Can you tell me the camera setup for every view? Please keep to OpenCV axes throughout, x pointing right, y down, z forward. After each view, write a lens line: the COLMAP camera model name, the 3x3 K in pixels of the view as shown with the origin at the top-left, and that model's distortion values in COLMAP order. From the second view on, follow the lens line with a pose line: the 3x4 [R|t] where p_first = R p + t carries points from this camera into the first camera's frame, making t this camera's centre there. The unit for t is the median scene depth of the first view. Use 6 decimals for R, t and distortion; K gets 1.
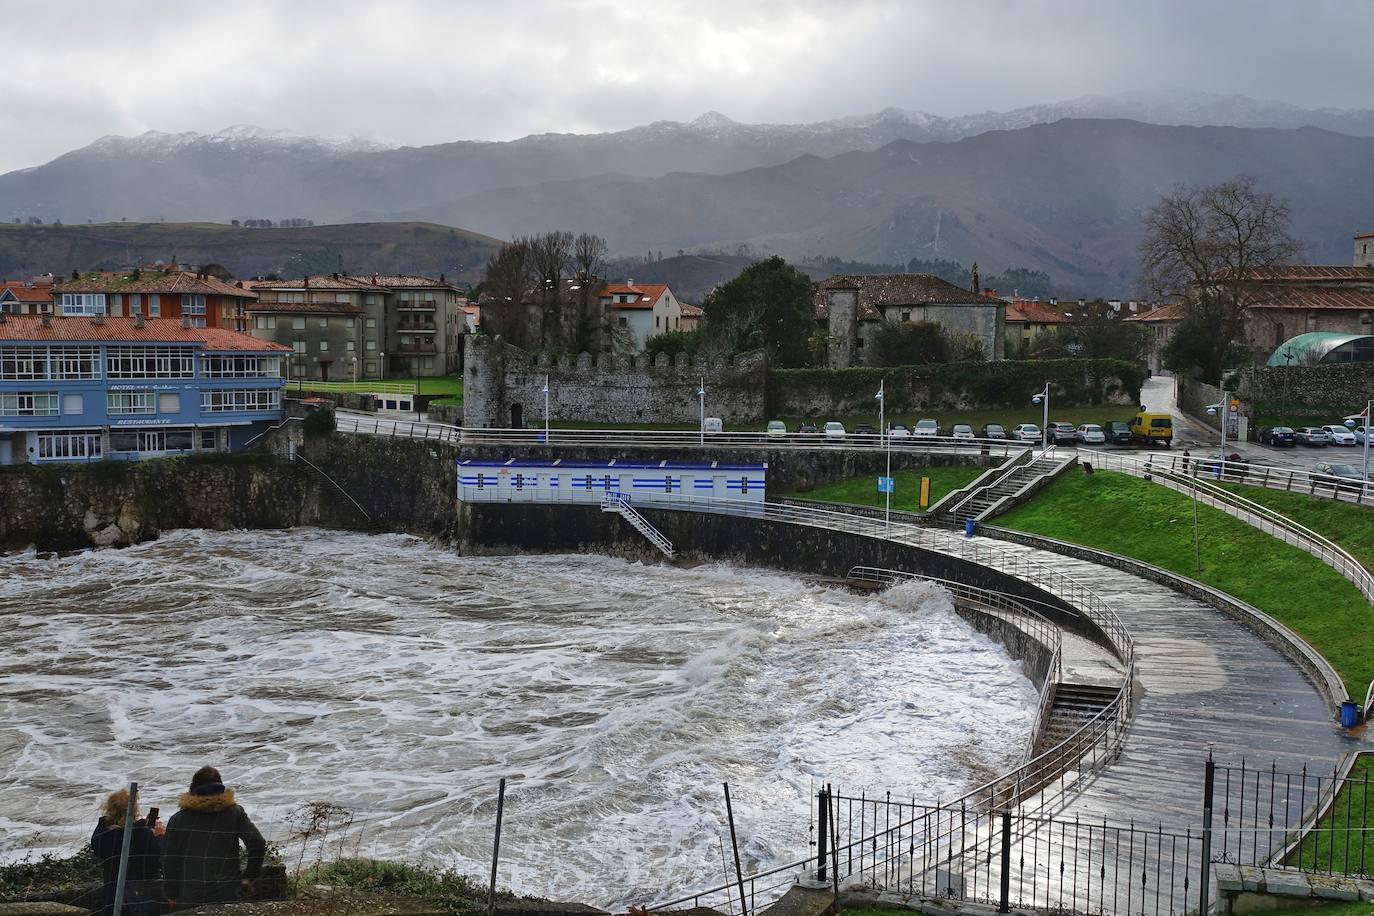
lens RADIAL K [[2107.1, 0, 687.0], [0, 2107.1, 458.0], [0, 0, 1]] dist [-0.007474, 0.044824]
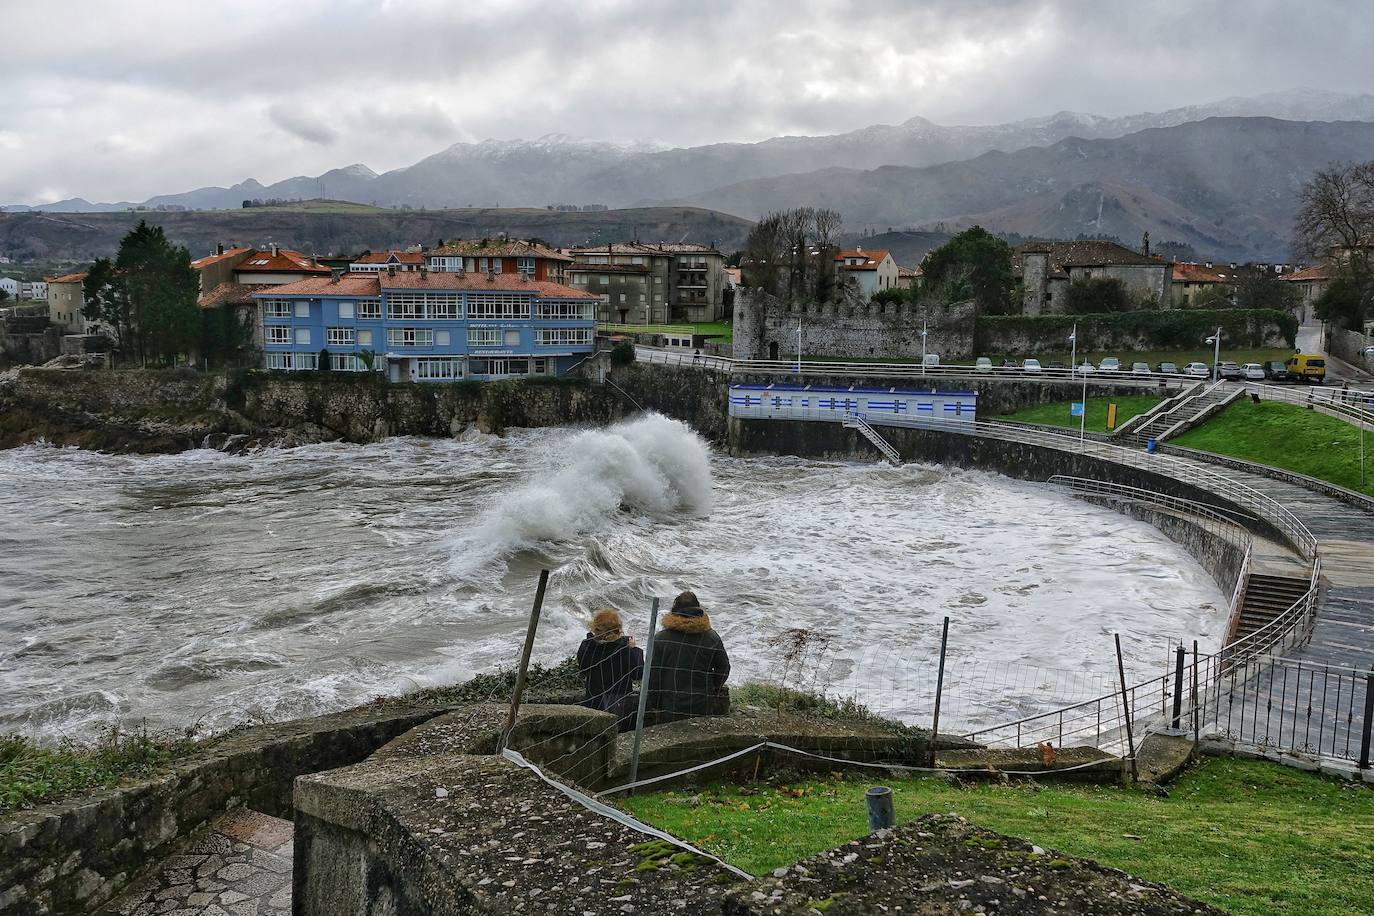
lens RADIAL K [[2107.1, 0, 687.0], [0, 2107.1, 458.0], [0, 0, 1]] dist [-0.007474, 0.044824]
pose [[0.970967, 0.029281, -0.237416, 0.172660], [-0.010216, 0.996650, 0.081139, -0.058730], [0.238997, -0.076358, 0.968013, -0.248840]]
